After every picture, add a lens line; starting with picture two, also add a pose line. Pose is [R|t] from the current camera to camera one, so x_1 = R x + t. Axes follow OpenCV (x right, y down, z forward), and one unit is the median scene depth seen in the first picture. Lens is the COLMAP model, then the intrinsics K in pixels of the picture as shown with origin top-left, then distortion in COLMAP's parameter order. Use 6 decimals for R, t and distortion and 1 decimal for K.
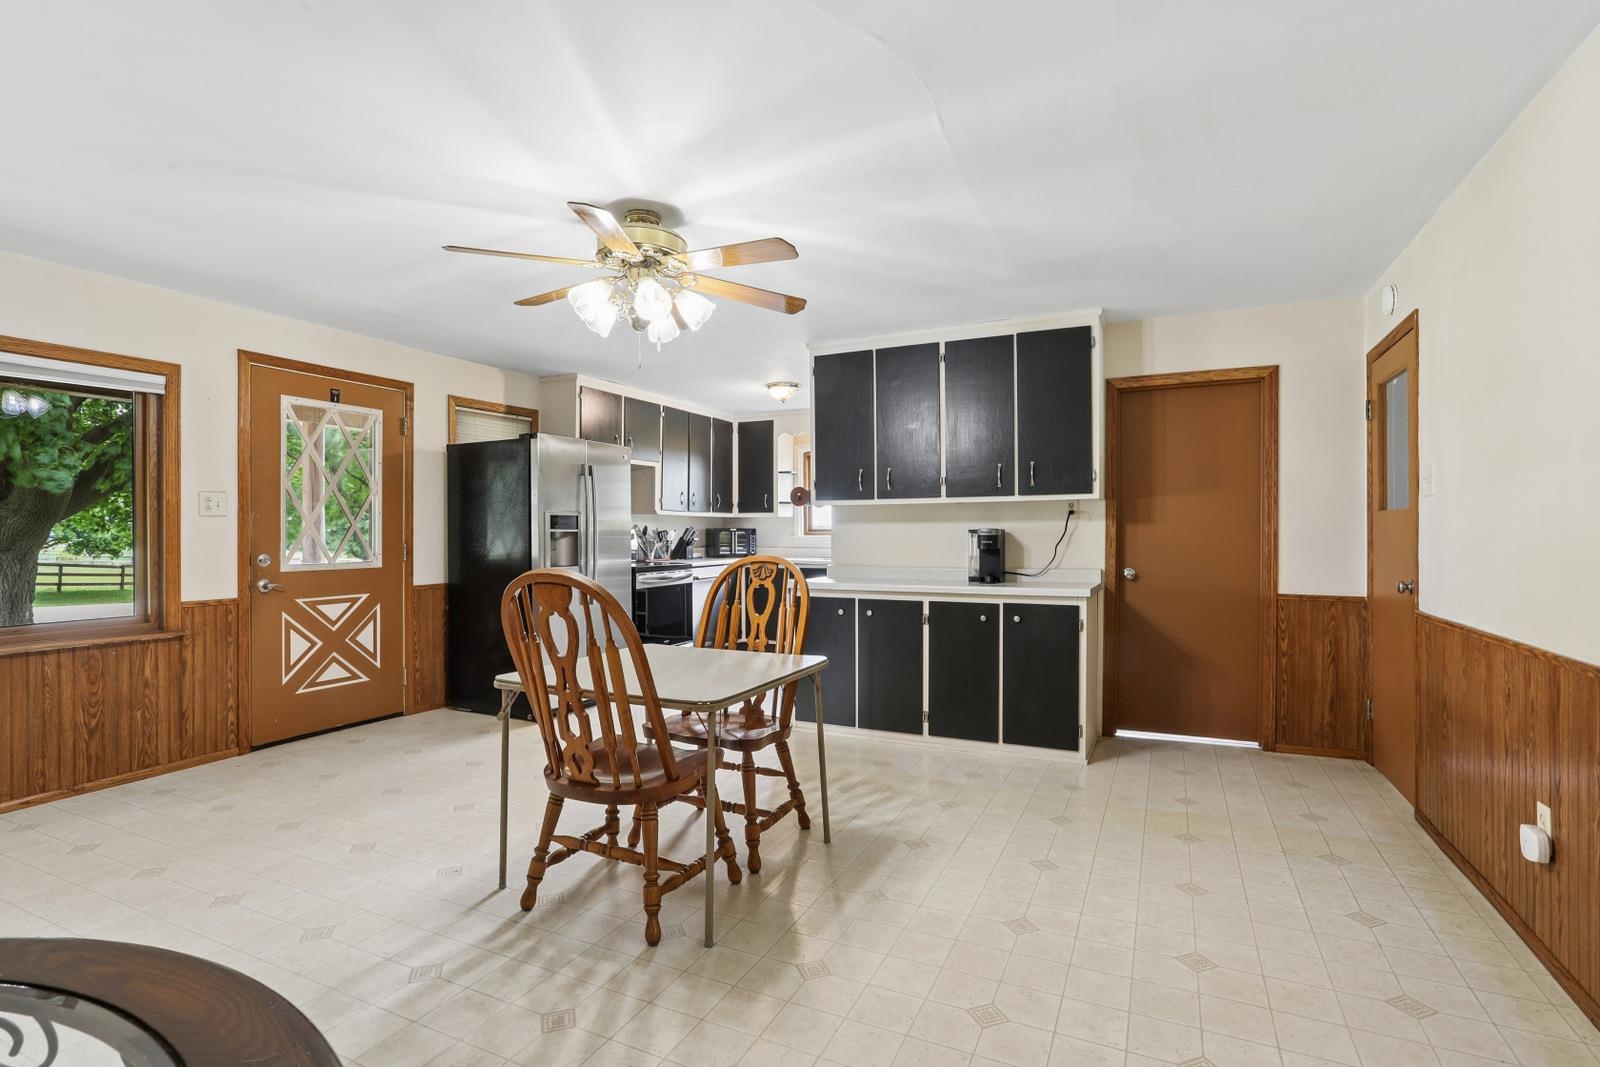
lens RADIAL K [[772.7, 0, 812.8], [0, 772.7, 502.9], [0, 0, 1]] dist [0.005340, 0.010379]
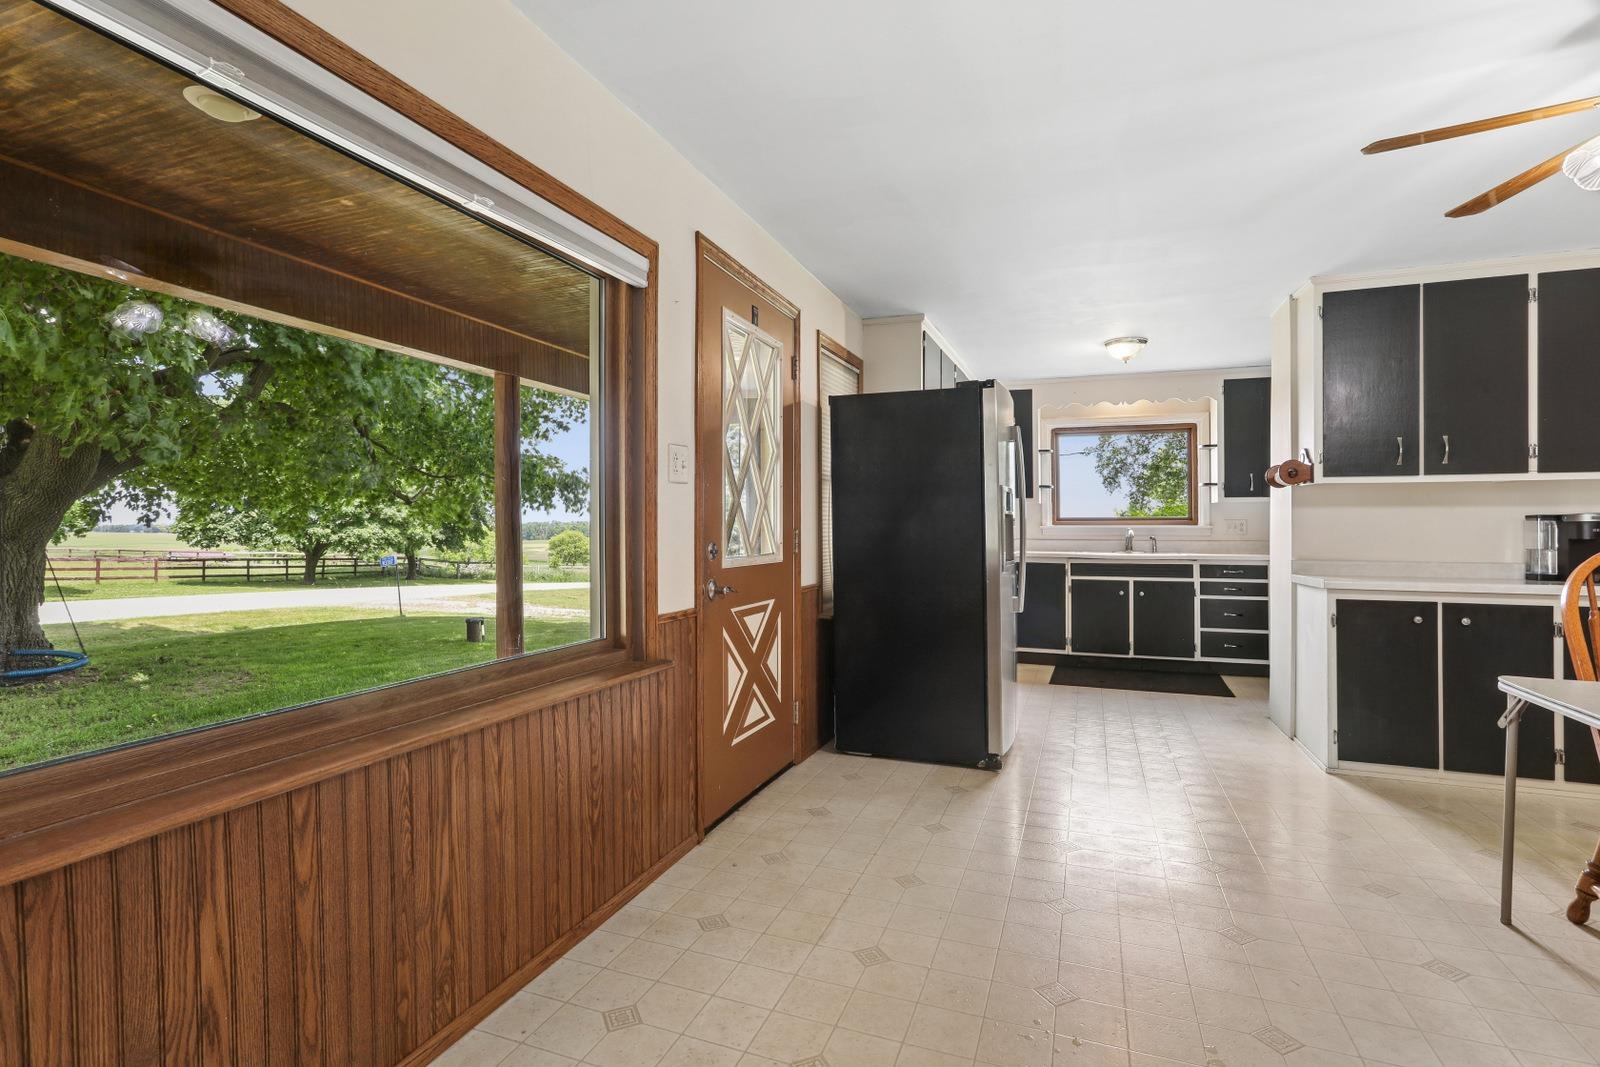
lens RADIAL K [[772.7, 0, 837.5], [0, 772.7, 510.1], [0, 0, 1]] dist [0.005340, 0.010379]
pose [[0.993252, 0.006676, 0.115783, -0.436330], [-0.008424, 0.999858, 0.014610, 0.017551], [-0.115669, -0.015486, 0.993167, 0.207976]]
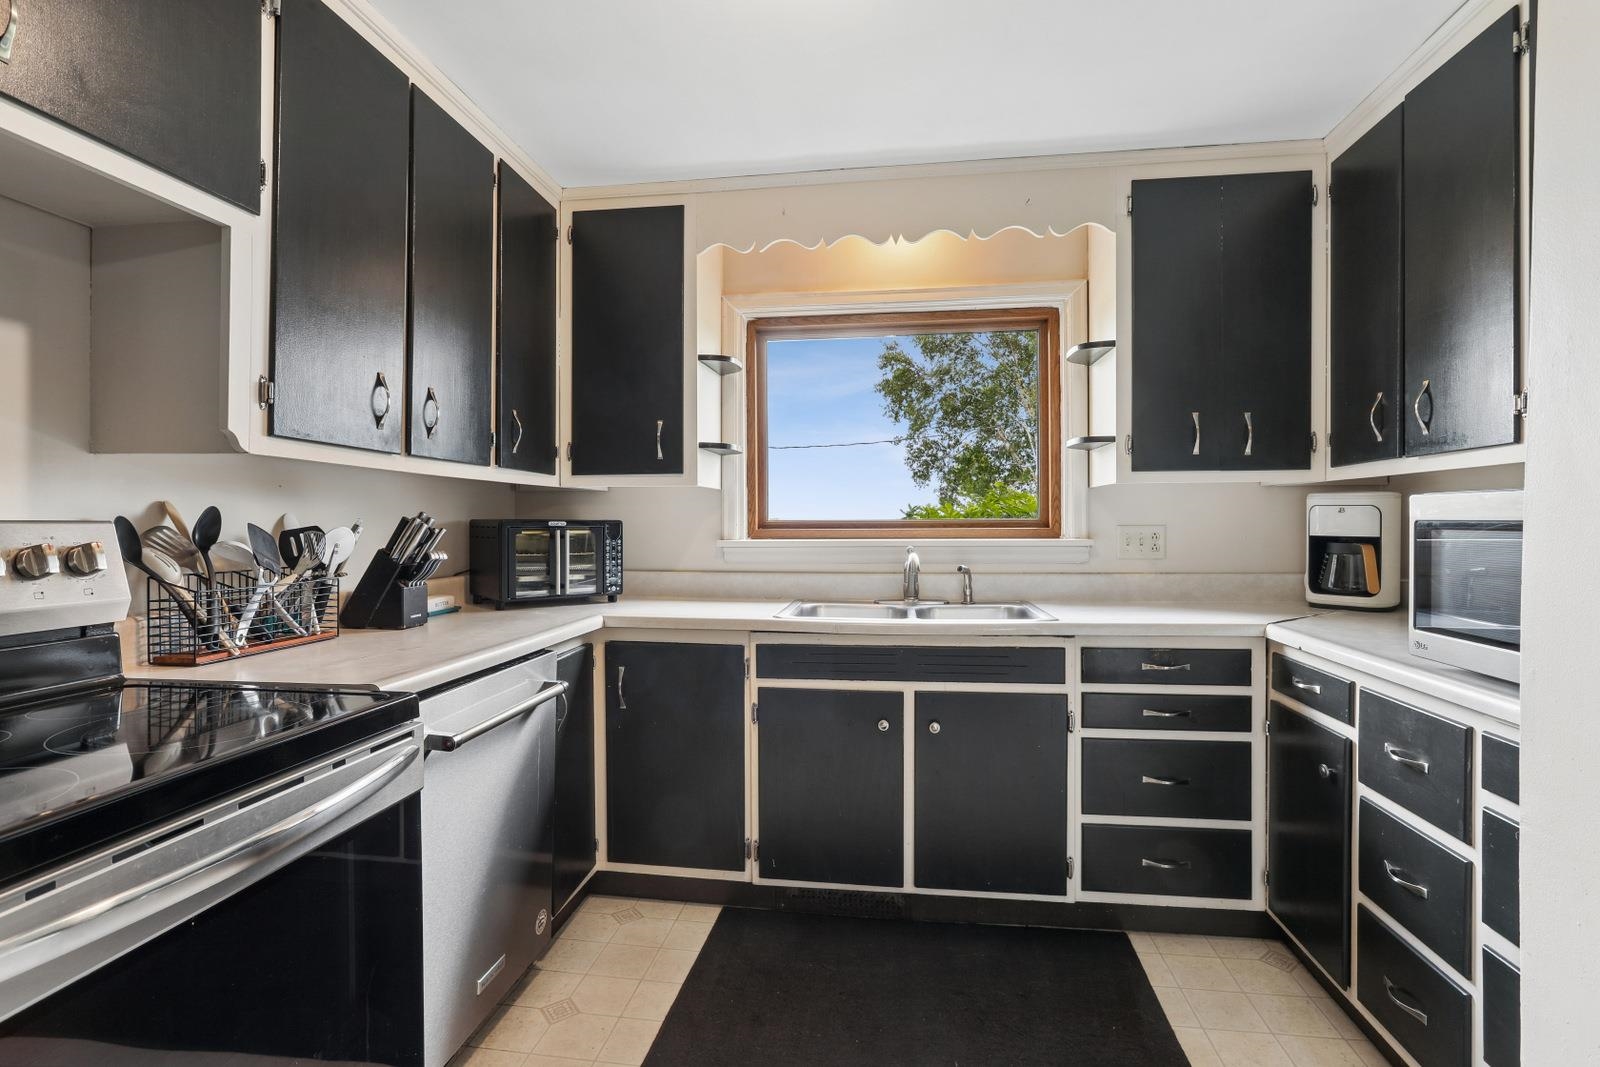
lens RADIAL K [[772.7, 0, 801.4], [0, 772.7, 516.0], [0, 0, 1]] dist [0.005340, 0.010379]
pose [[0.956374, 0.004801, 0.292107, -0.121052], [-0.012768, 0.999597, 0.025373, 0.025951], [-0.291868, -0.027996, 0.956049, 0.781262]]
